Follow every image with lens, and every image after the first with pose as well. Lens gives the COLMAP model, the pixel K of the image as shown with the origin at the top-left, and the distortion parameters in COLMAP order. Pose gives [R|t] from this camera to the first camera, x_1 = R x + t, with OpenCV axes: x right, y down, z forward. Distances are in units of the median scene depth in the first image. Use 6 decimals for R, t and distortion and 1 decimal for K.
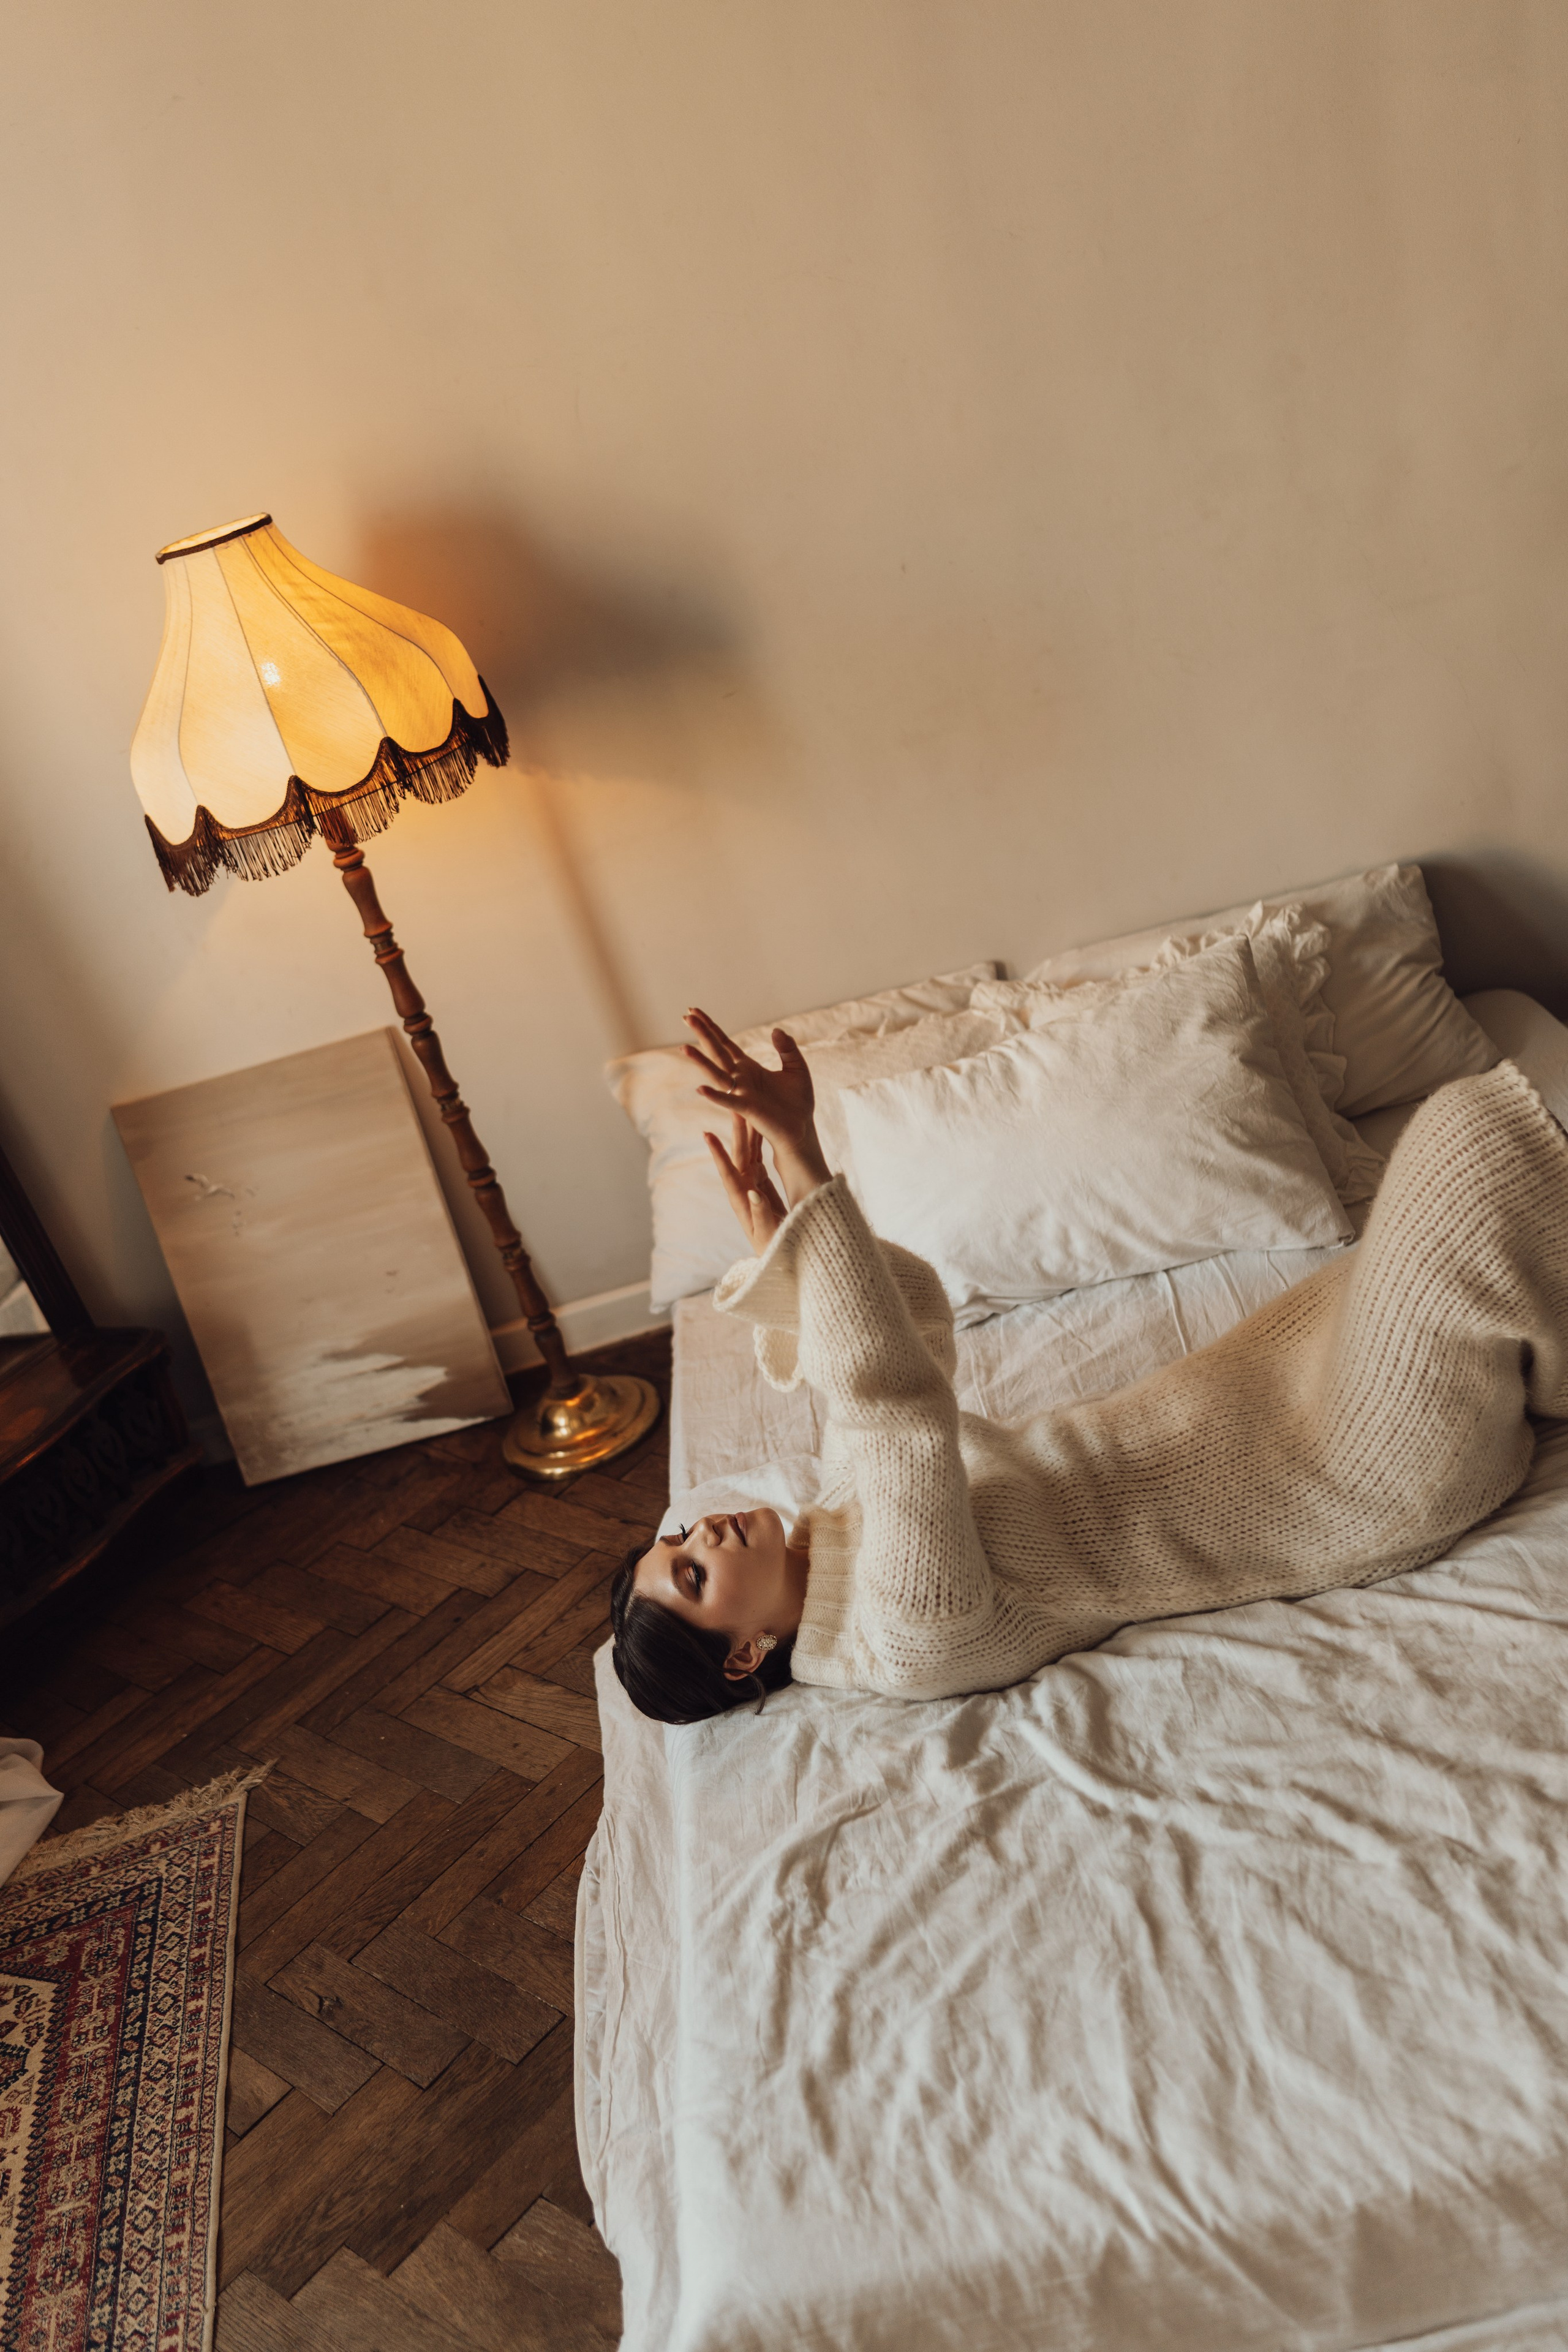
lens RADIAL K [[2252.0, 0, 787.3], [0, 2252.0, 1185.3], [0, 0, 1]] dist [0.159893, -0.192683]
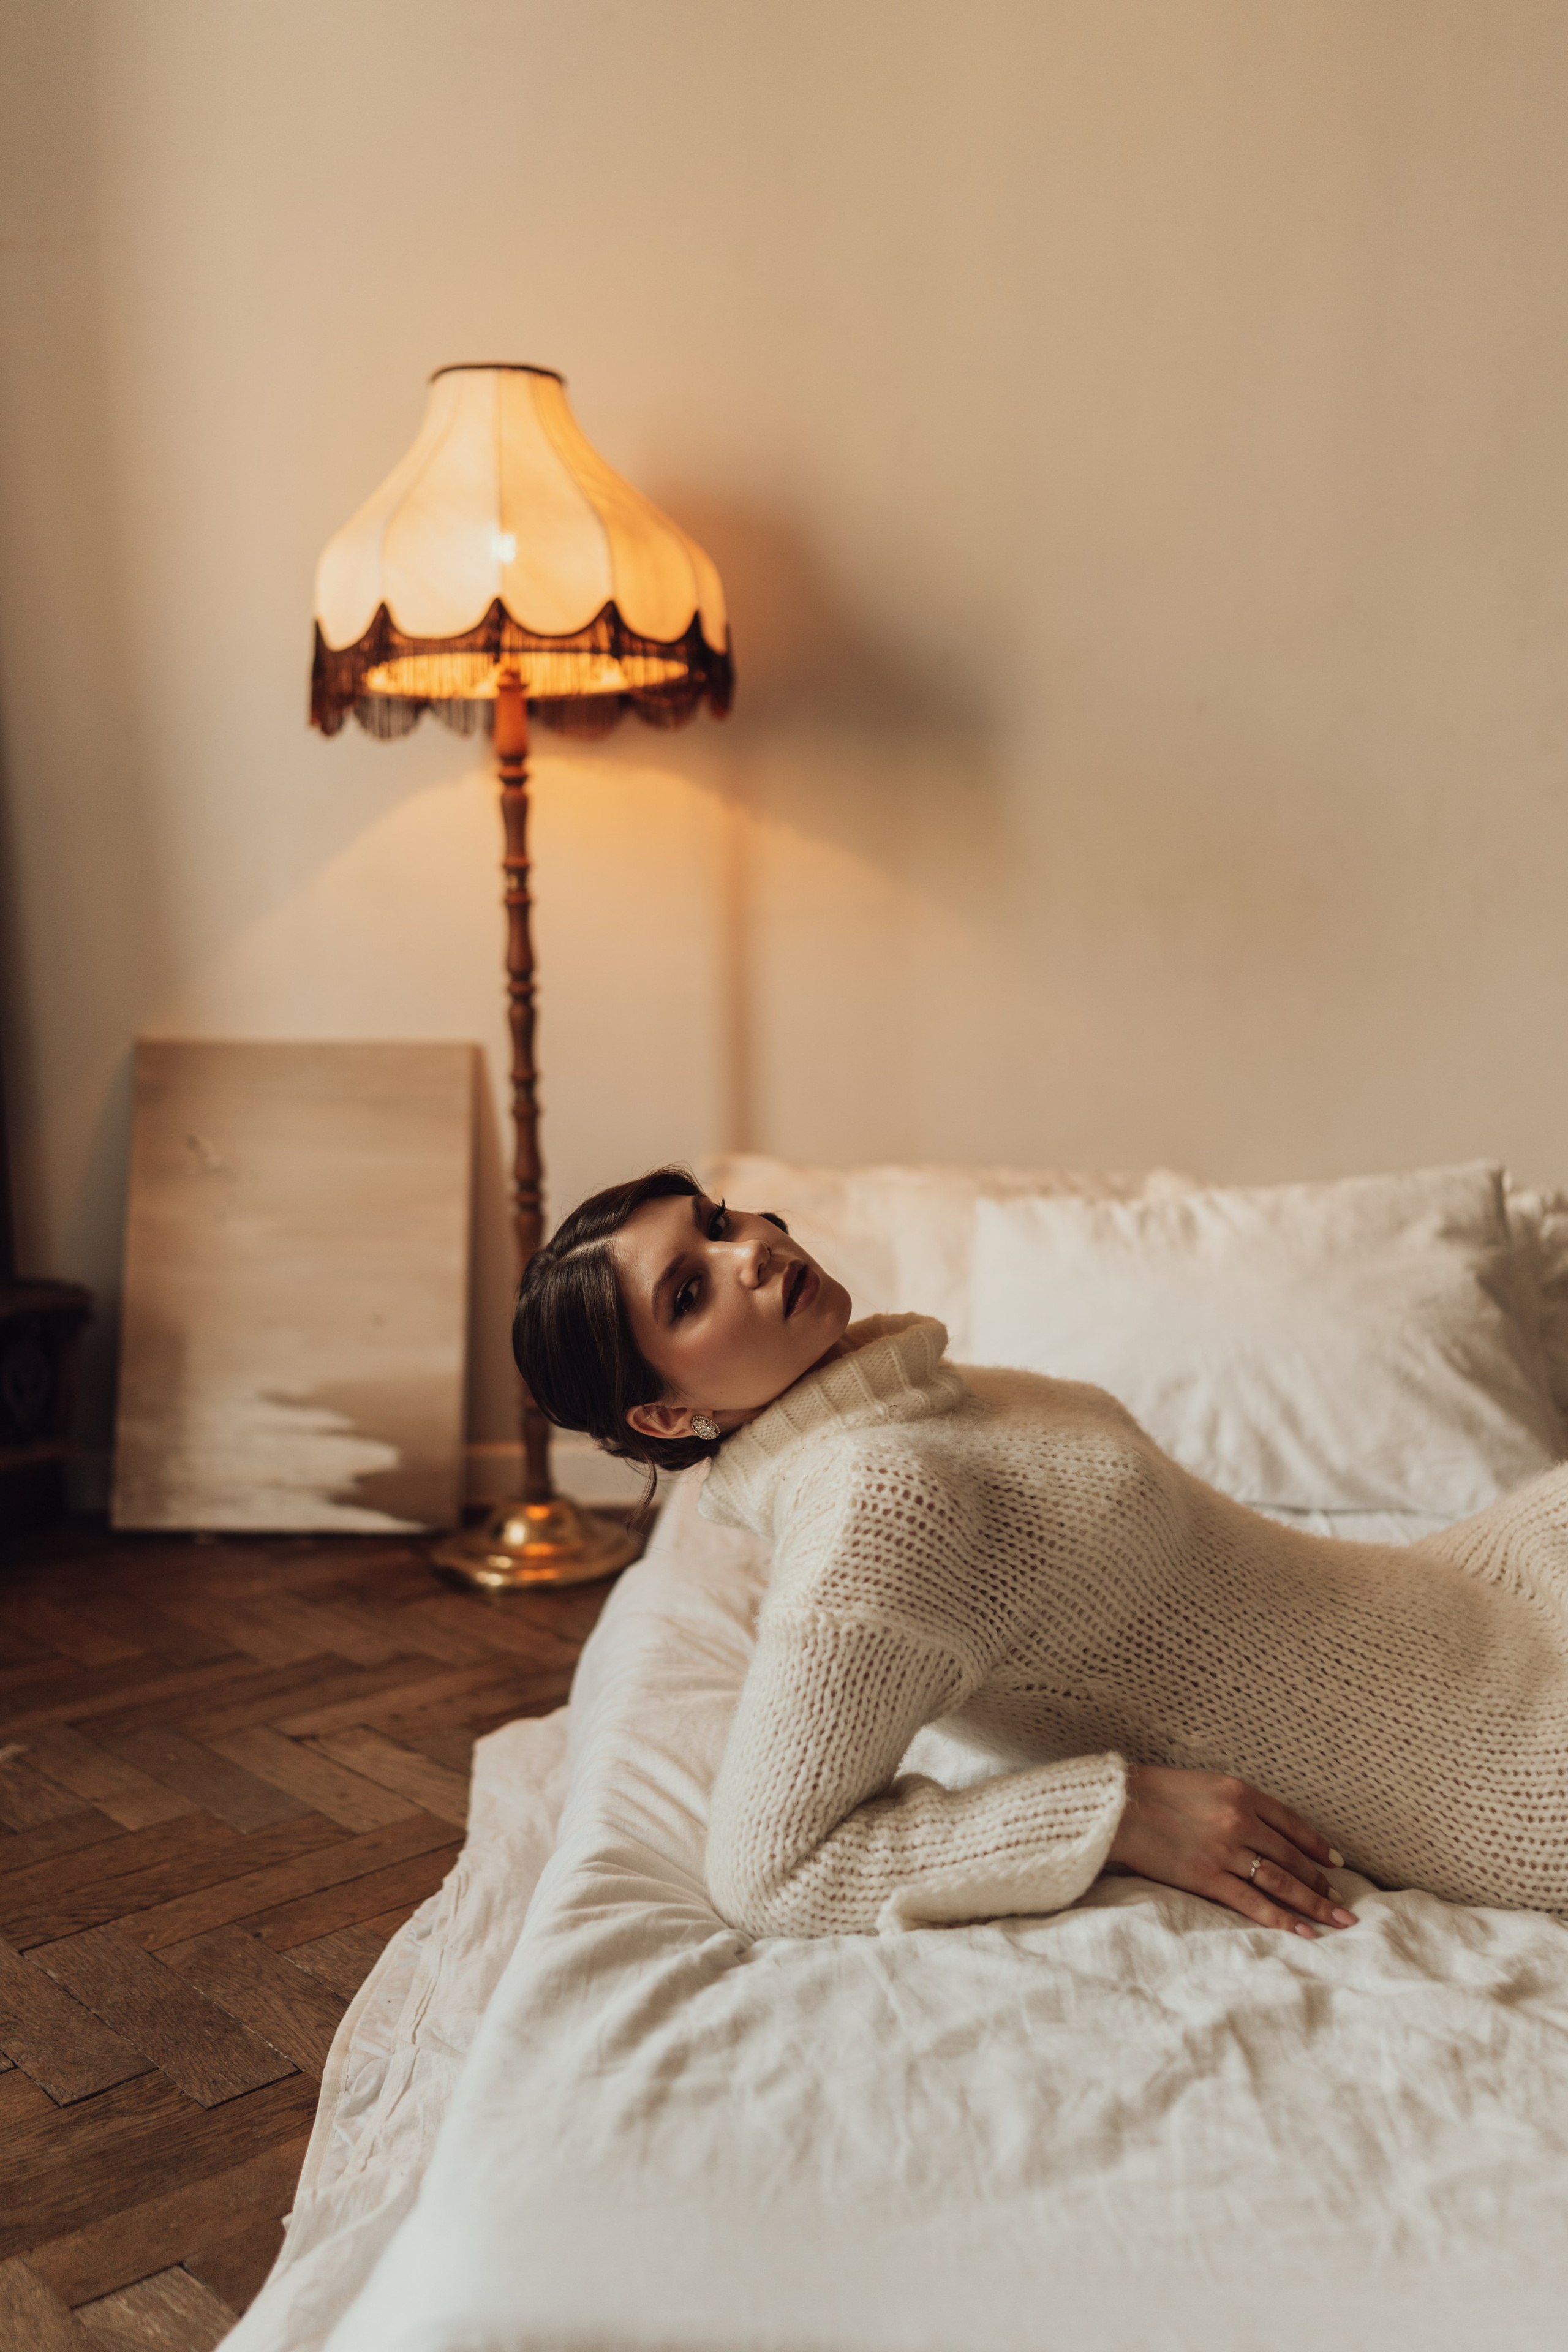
lens RADIAL K [[2252.0, 0, 787.3], [0, 2252.0, 1185.3], [0, 0, 1]] dist [0.159893, -0.192683]
pose [[0.956246, 0.286389, -0.059785, 0.003885], [-0.290442, 0.904720, -0.311650, 0.241422], [-0.035164, 0.315378, 0.948314, 0.227010]]
